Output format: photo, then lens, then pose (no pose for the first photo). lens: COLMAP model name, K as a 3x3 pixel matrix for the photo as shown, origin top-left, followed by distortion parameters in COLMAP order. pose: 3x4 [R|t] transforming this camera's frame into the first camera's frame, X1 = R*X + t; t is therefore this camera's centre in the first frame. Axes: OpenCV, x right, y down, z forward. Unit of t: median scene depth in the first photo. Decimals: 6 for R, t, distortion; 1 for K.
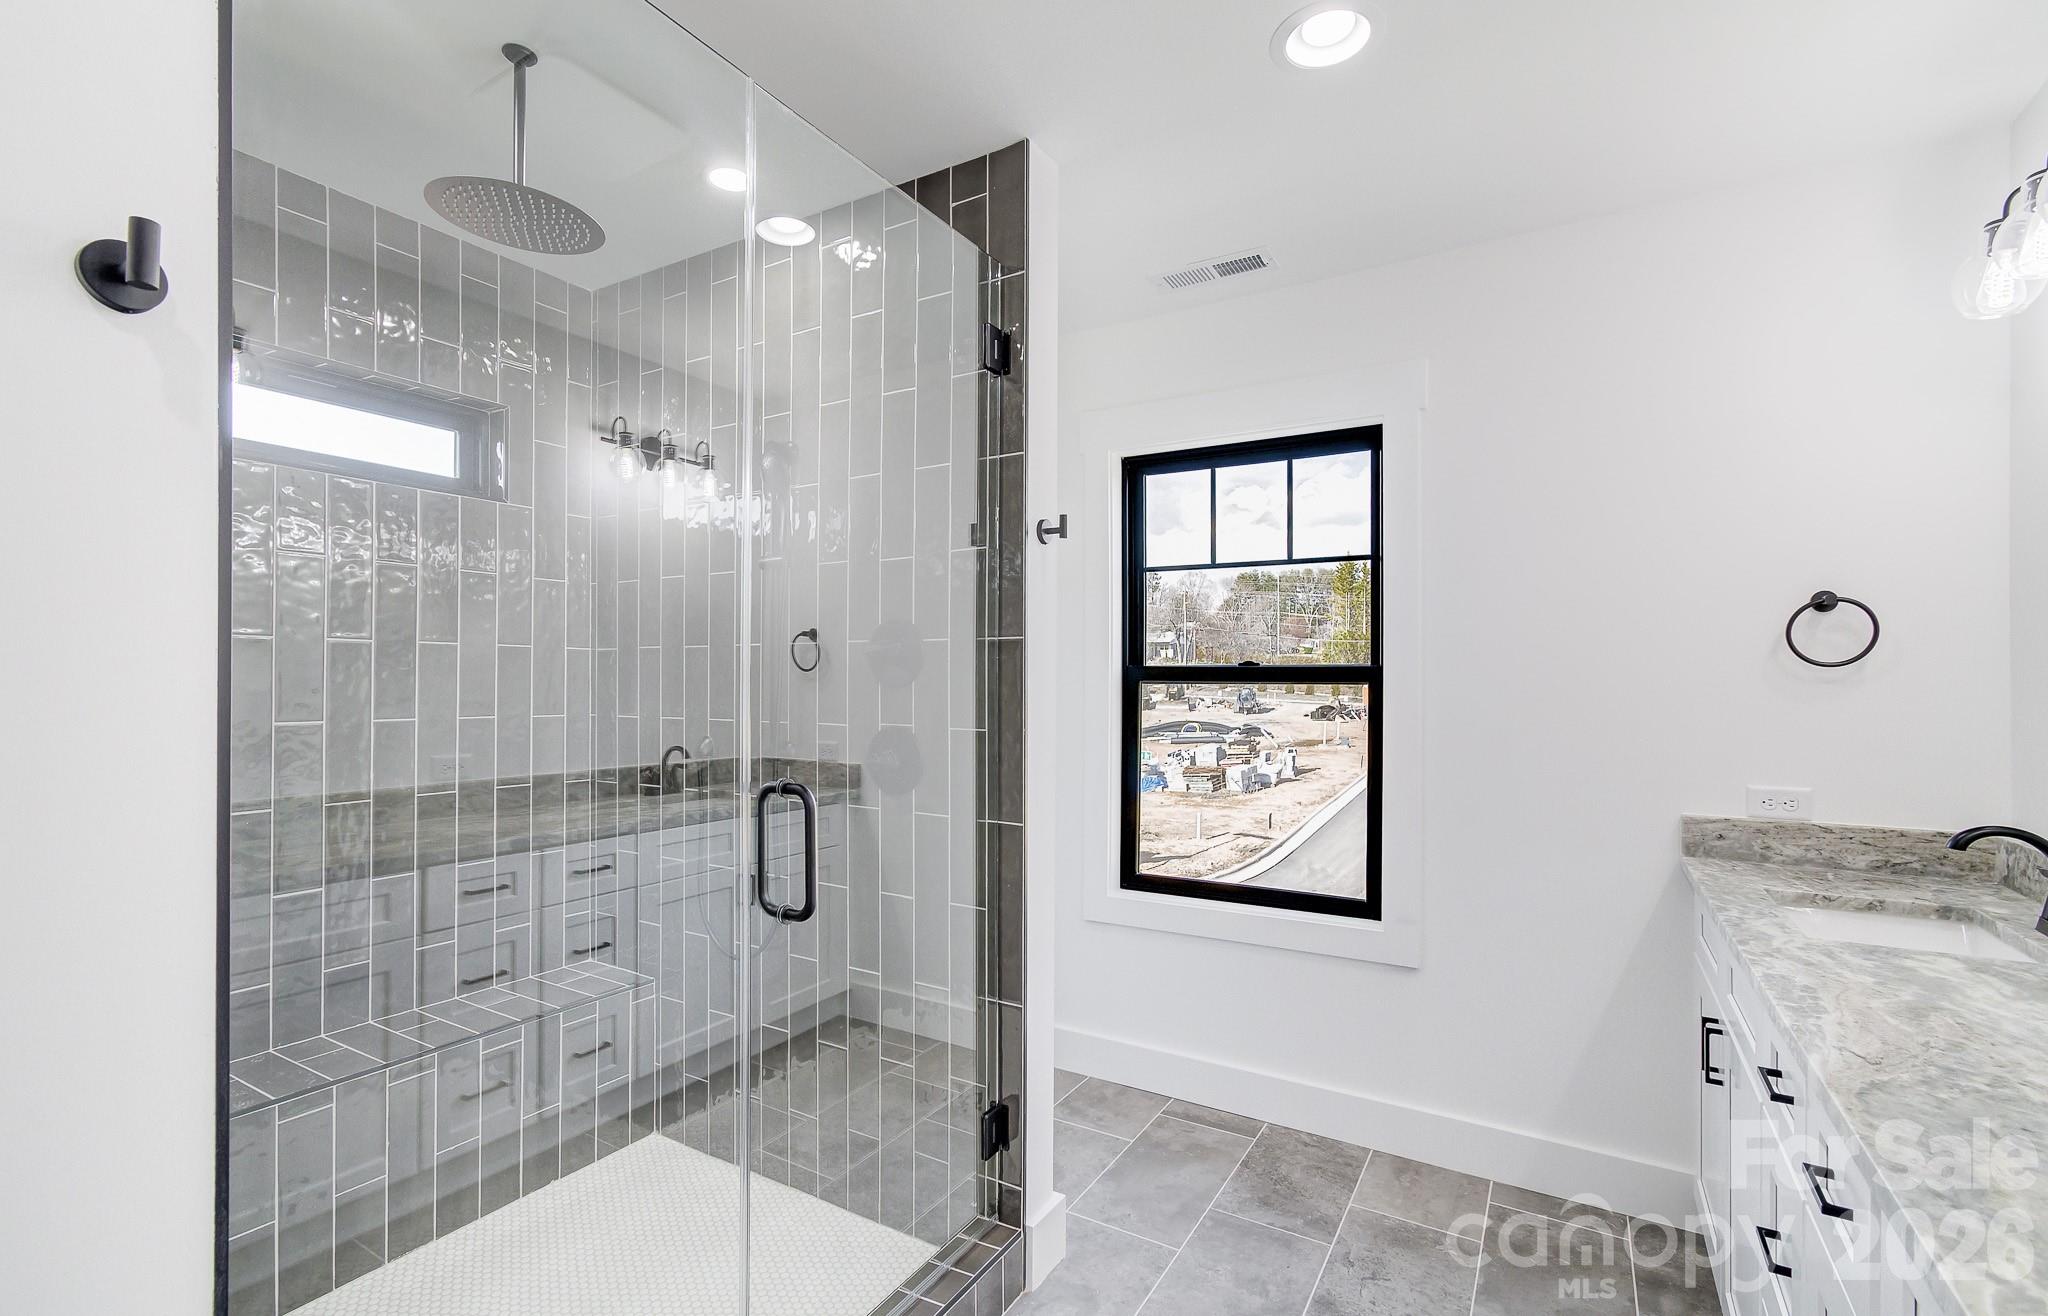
lens RADIAL K [[907.1, 0, 1027.4], [0, 907.1, 681.9], [0, 0, 1]] dist [0.007516, 0.002603]
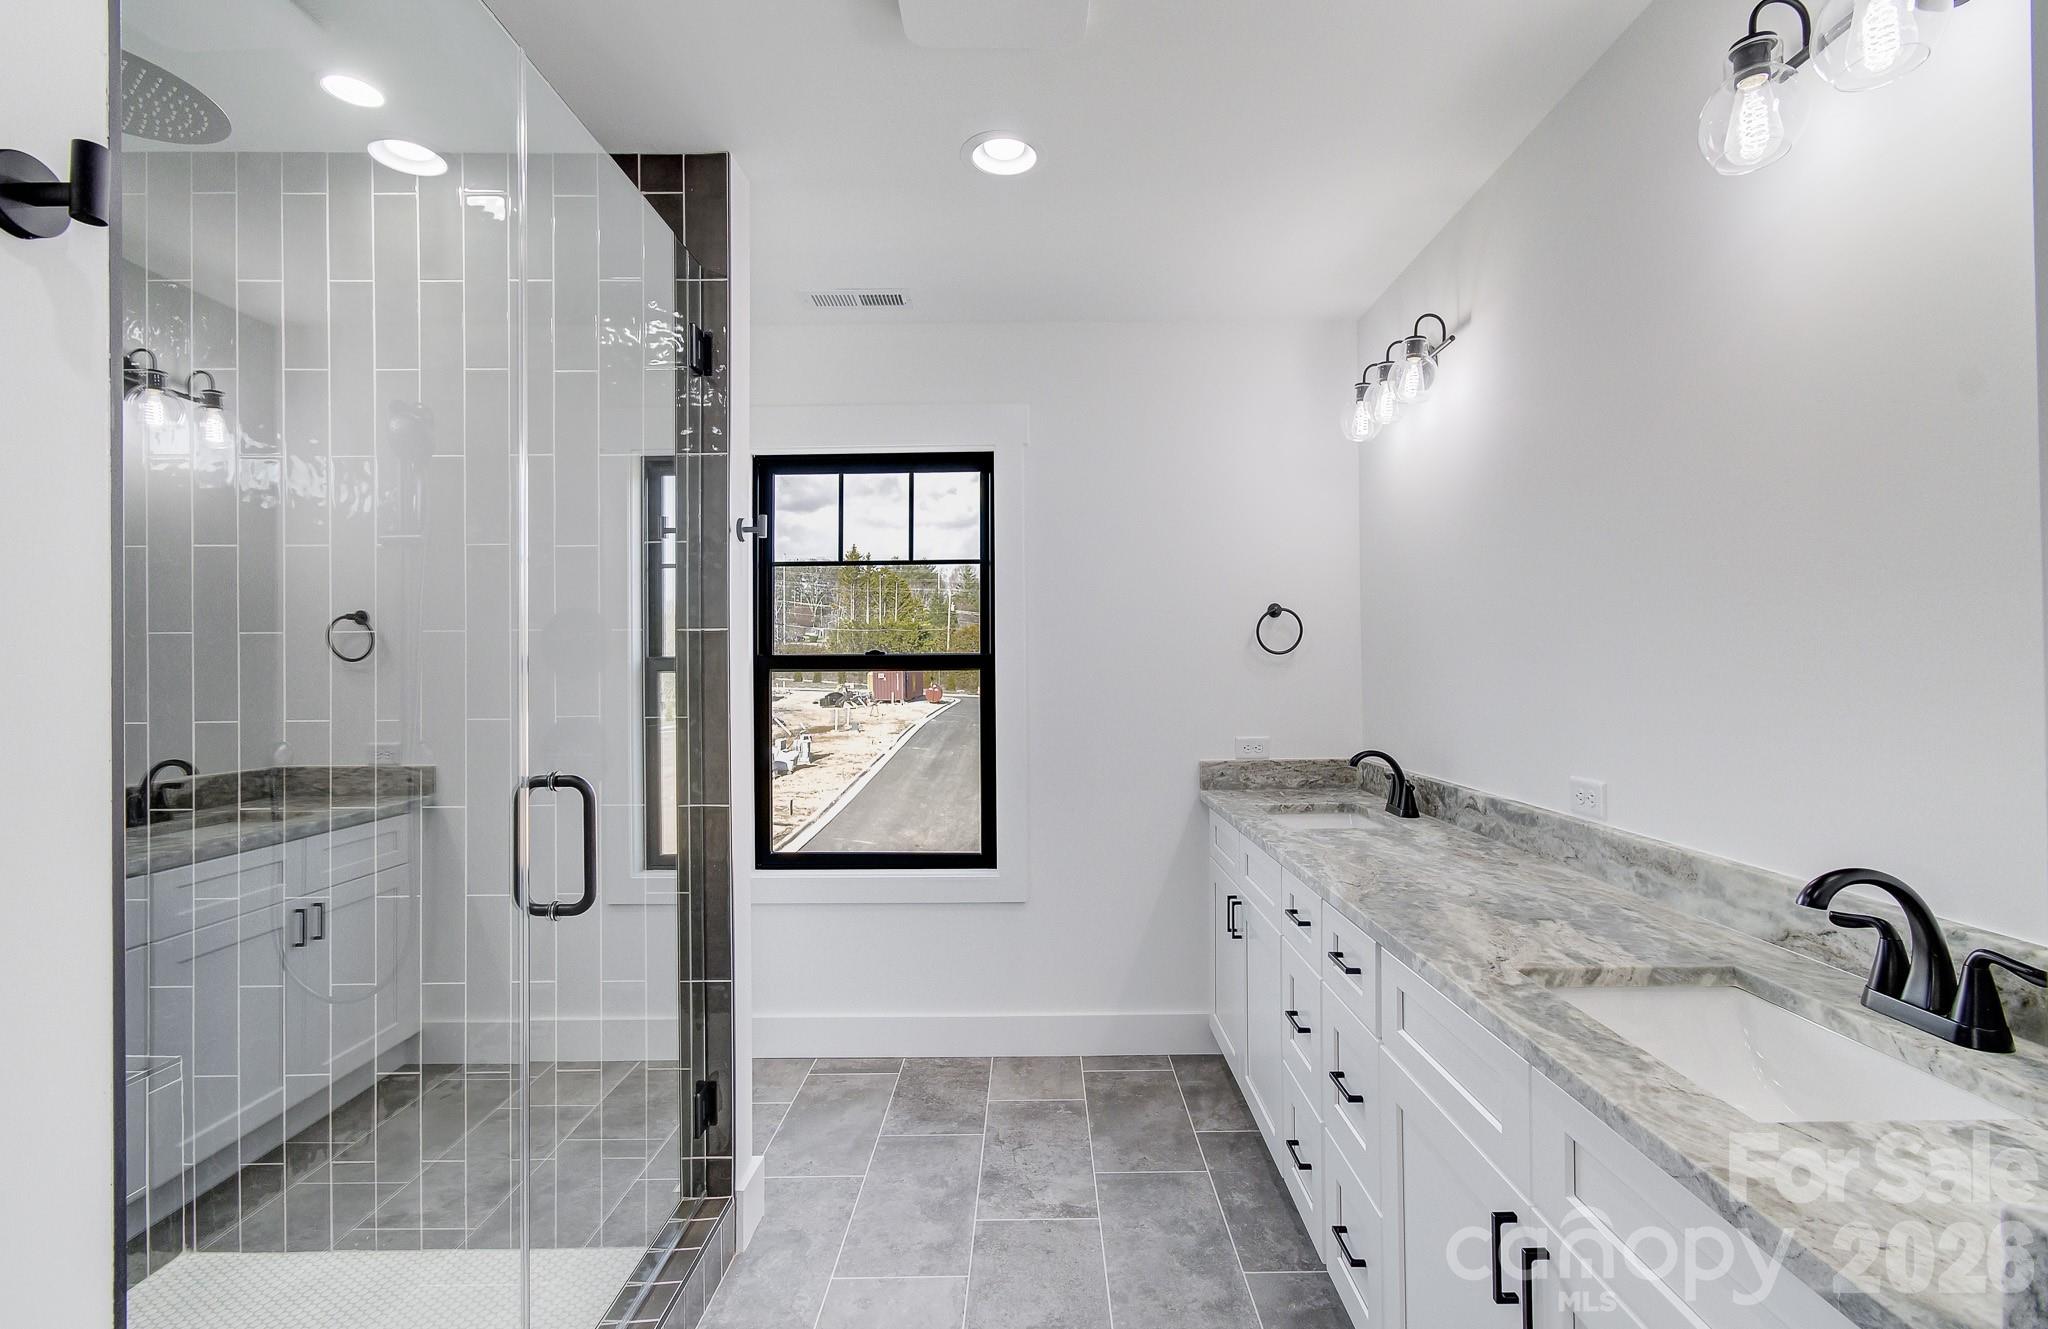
lens RADIAL K [[911.6, 0, 1026.3], [0, 911.6, 667.0], [0, 0, 1]] dist [0.002499, 0.002758]
pose [[0.858363, -0.008482, 0.512972, -0.220902], [0.010444, 0.999945, -0.000942, 0.000522], [-0.512936, 0.006166, 0.858405, -0.067524]]
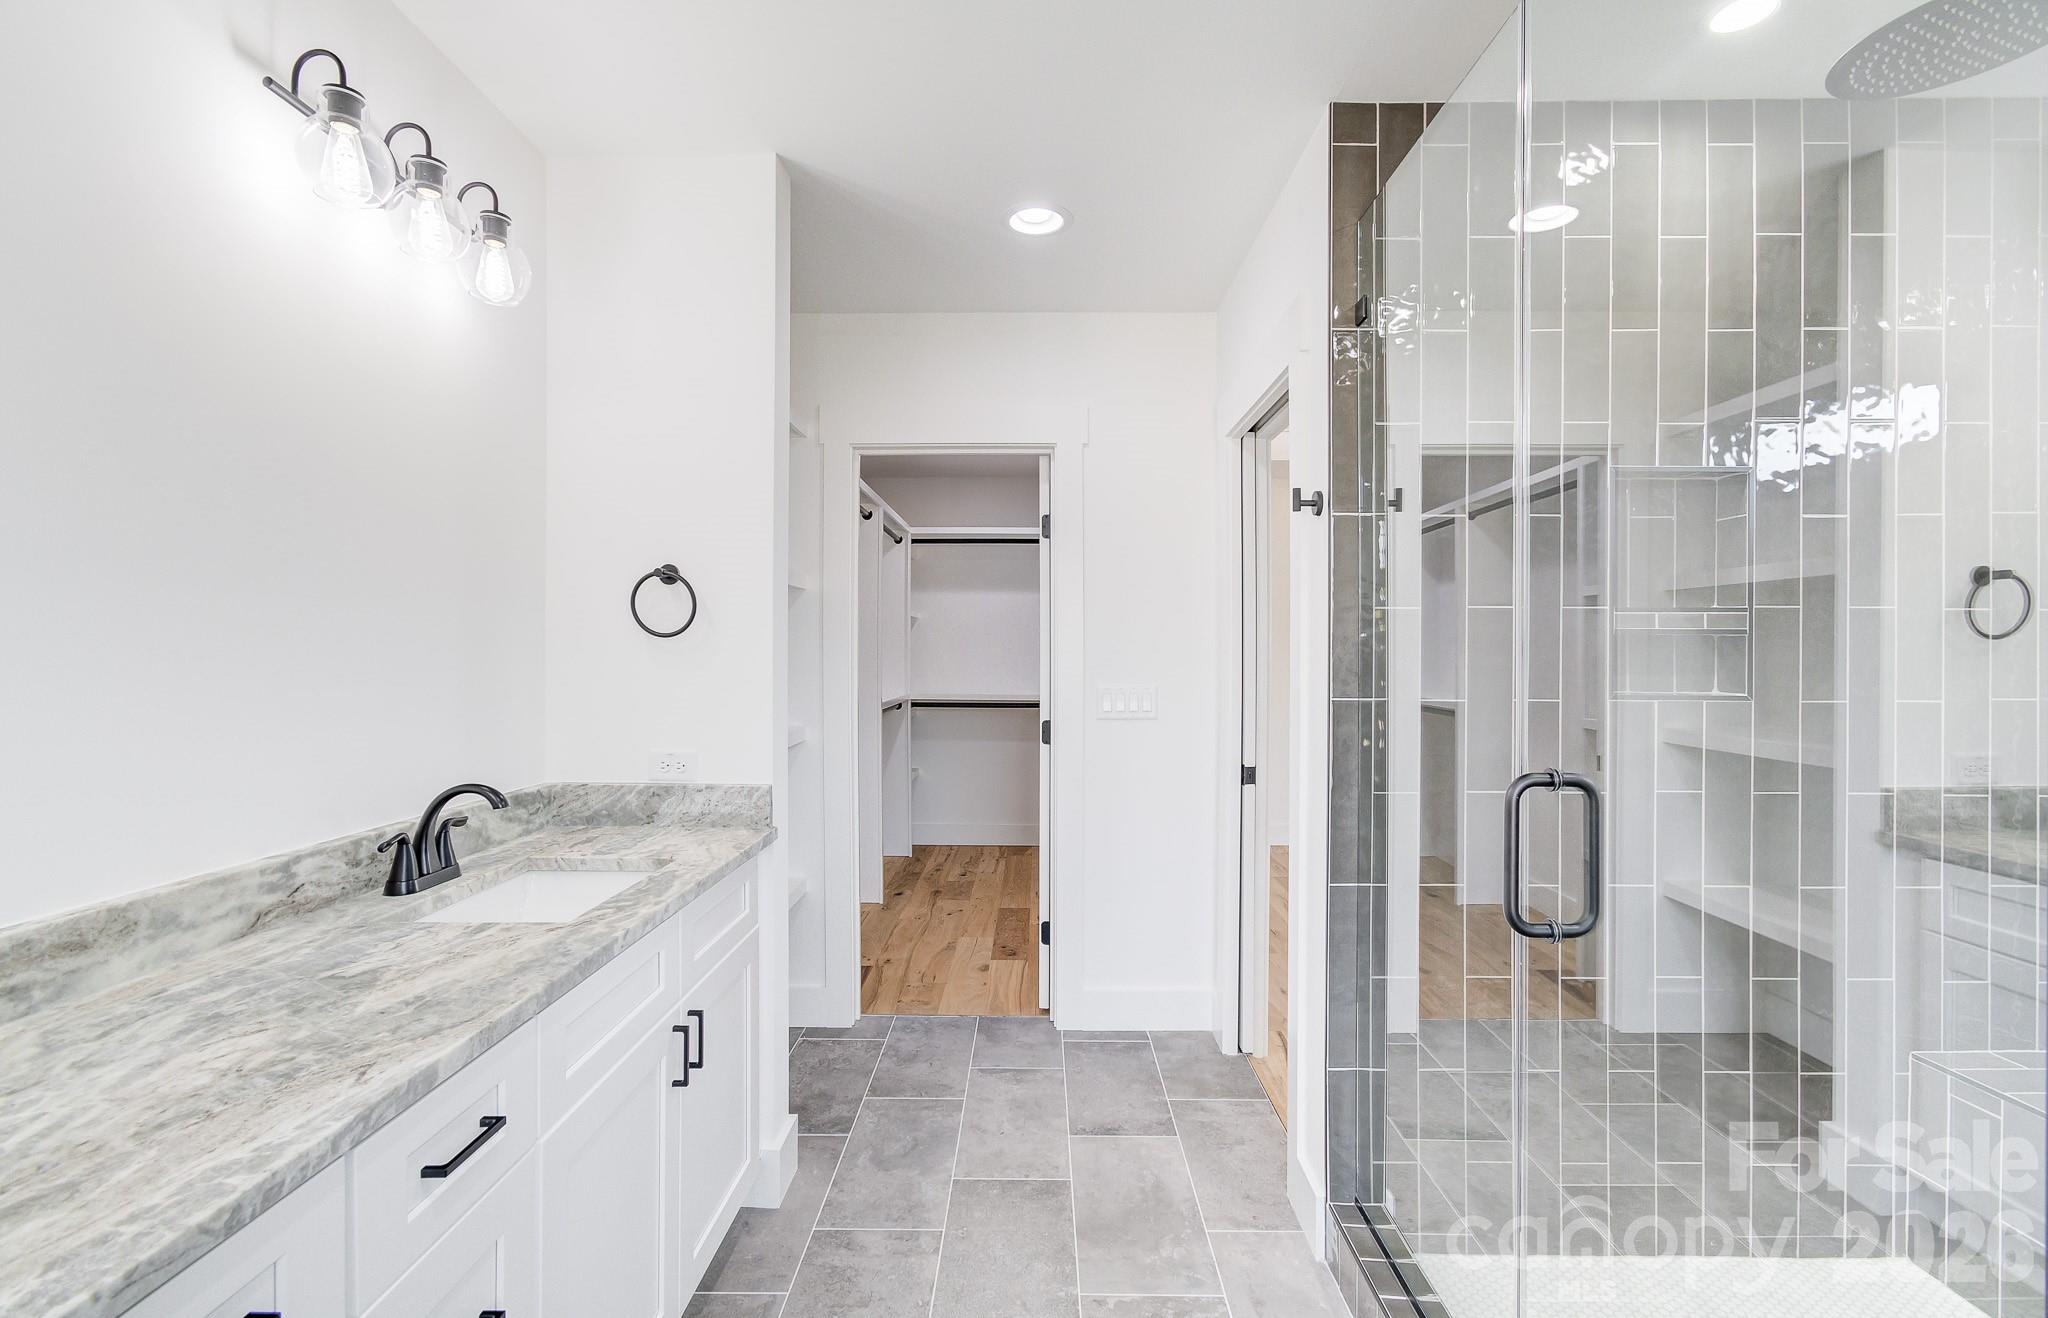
lens RADIAL K [[907.1, 0, 1029.6], [0, 907.1, 654.8], [0, 0, 1]] dist [0.007516, 0.002603]
pose [[-0.861489, 0.001698, -0.507774, 0.377963], [-0.001329, 0.999983, 0.005599, 0.001222], [0.507775, 0.005498, -0.861472, 0.977317]]
